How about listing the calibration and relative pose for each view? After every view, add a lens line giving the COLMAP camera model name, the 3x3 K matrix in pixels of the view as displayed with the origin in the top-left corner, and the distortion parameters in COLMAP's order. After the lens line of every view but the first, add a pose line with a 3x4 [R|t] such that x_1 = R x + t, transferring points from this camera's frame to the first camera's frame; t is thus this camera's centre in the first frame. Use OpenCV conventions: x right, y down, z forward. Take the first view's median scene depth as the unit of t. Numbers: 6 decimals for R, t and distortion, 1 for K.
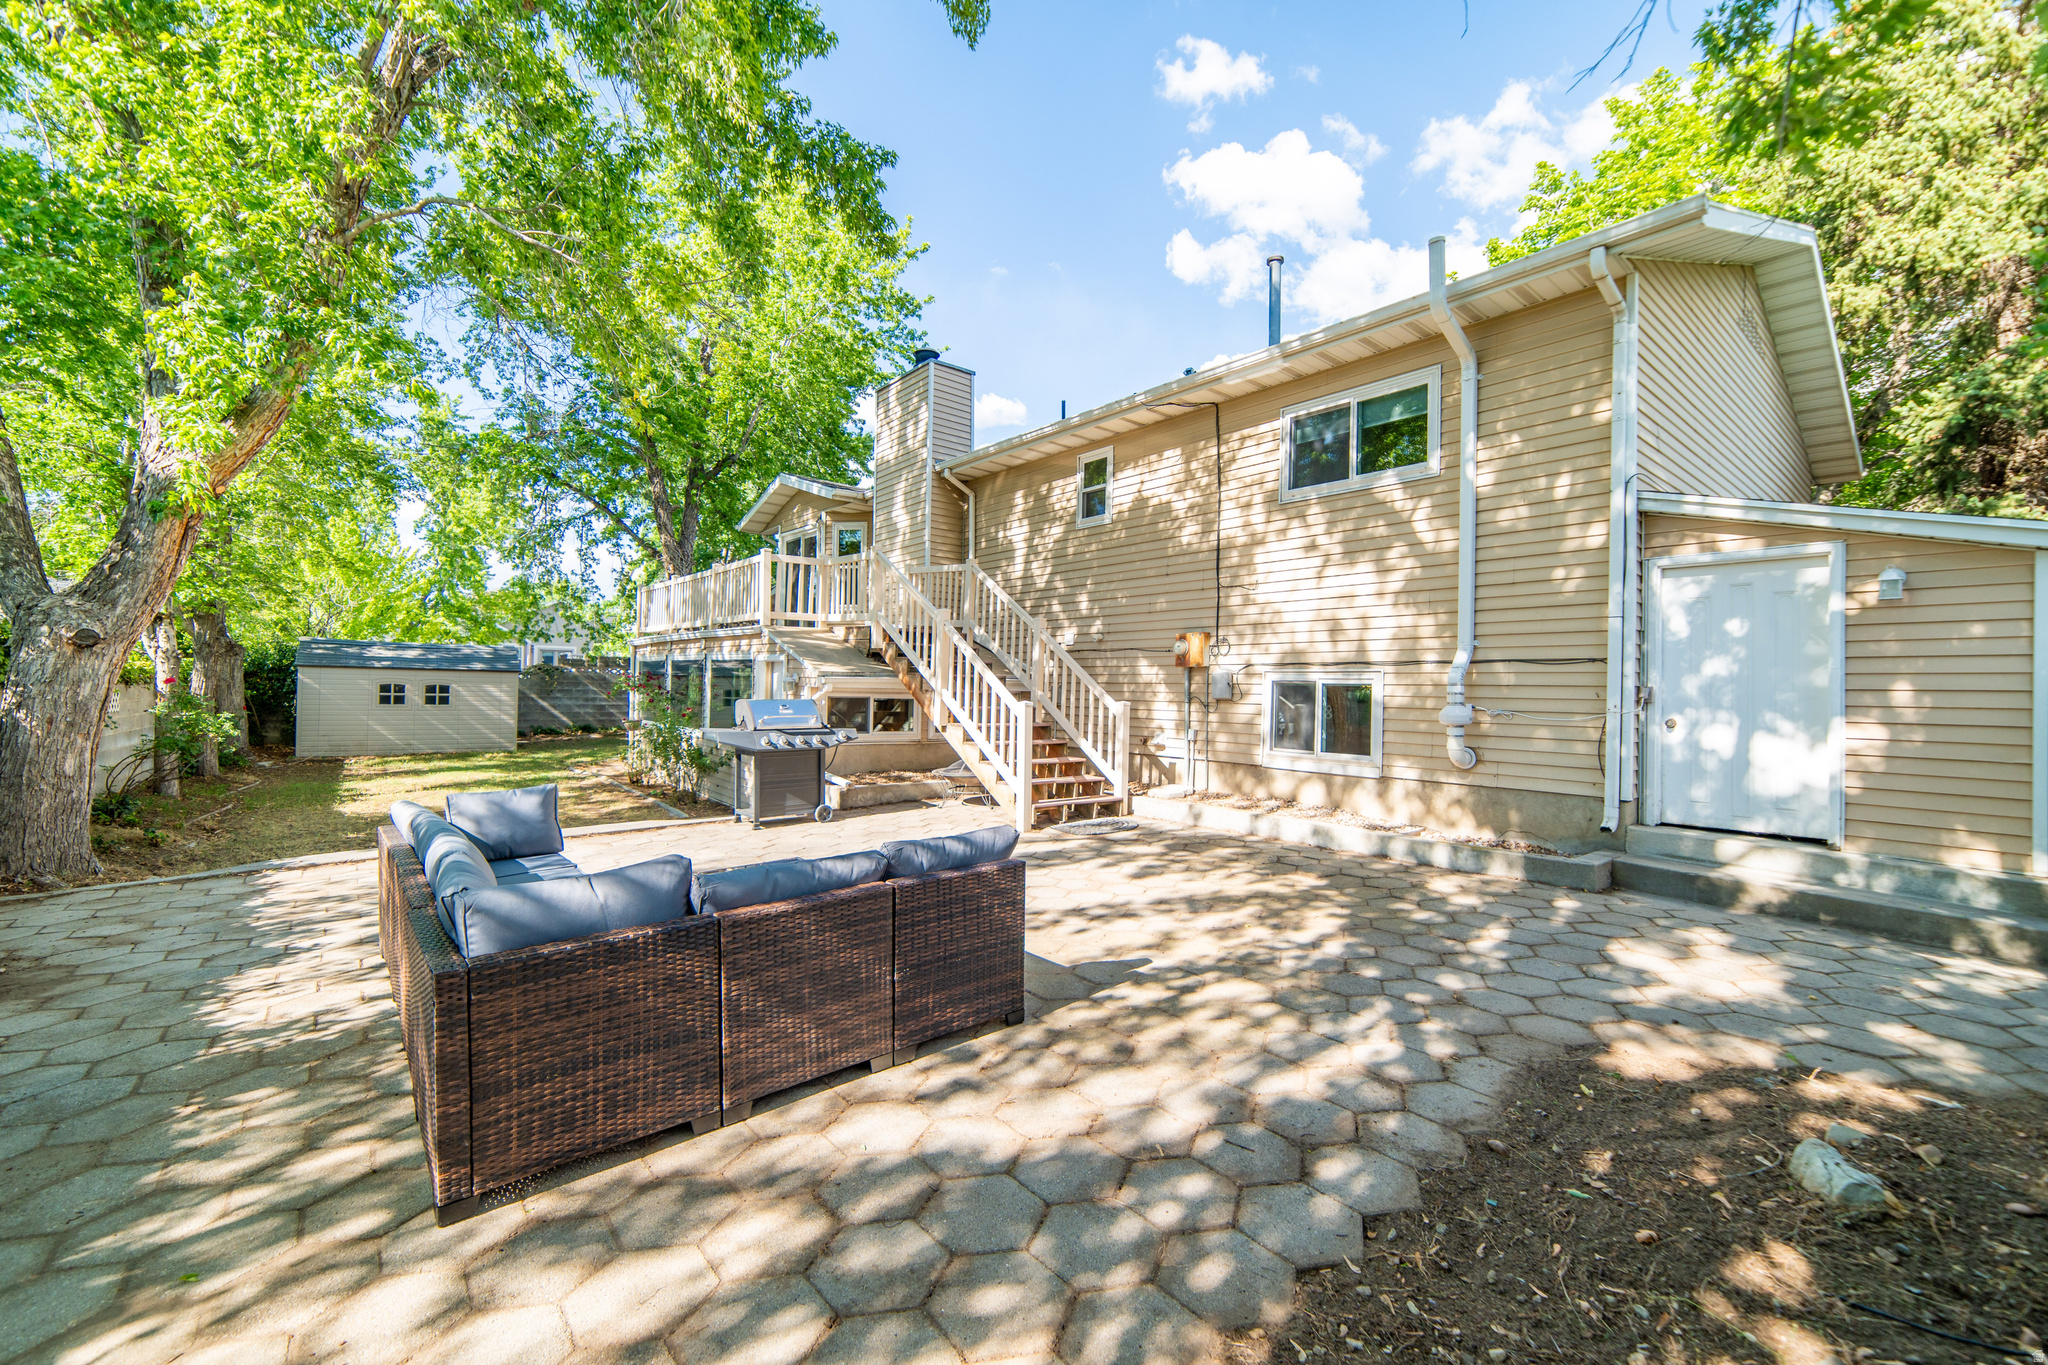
lens RADIAL K [[812.5, 0, 1018.8], [0, 812.5, 680.9], [0, 0, 1]] dist [-0.000481, 0.000392]
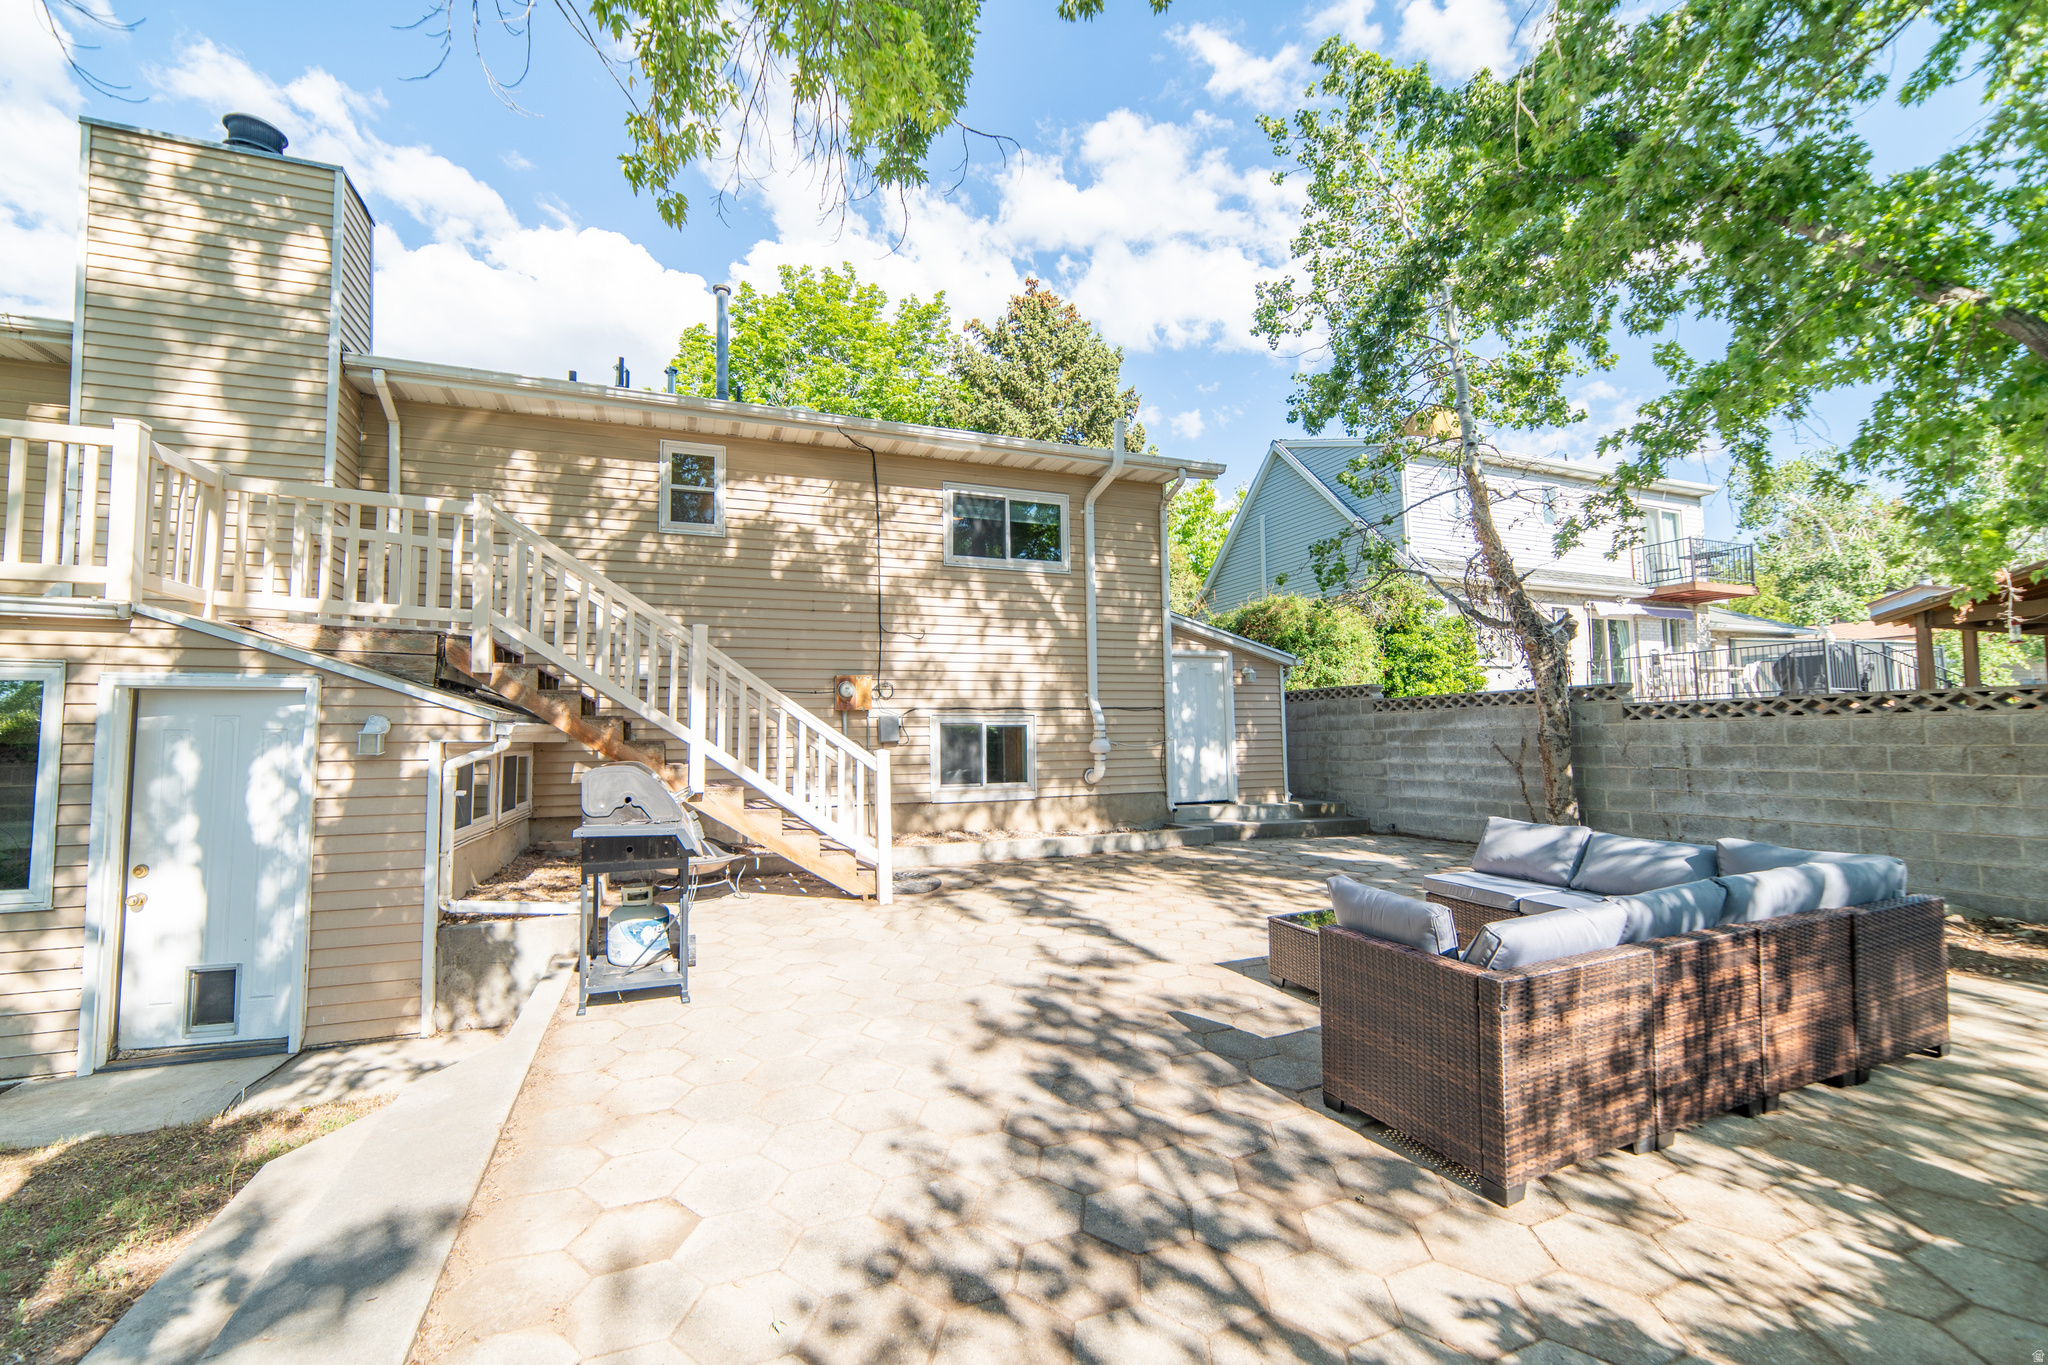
lens RADIAL K [[812.5, 0, 1018.8], [0, 812.5, 680.9], [0, 0, 1]] dist [-0.000481, 0.000392]
pose [[0.335860, 0.040222, 0.941053, -0.722755], [0.007717, 0.998937, -0.045451, -0.007350], [-0.941880, 0.022527, 0.335192, 0.554865]]
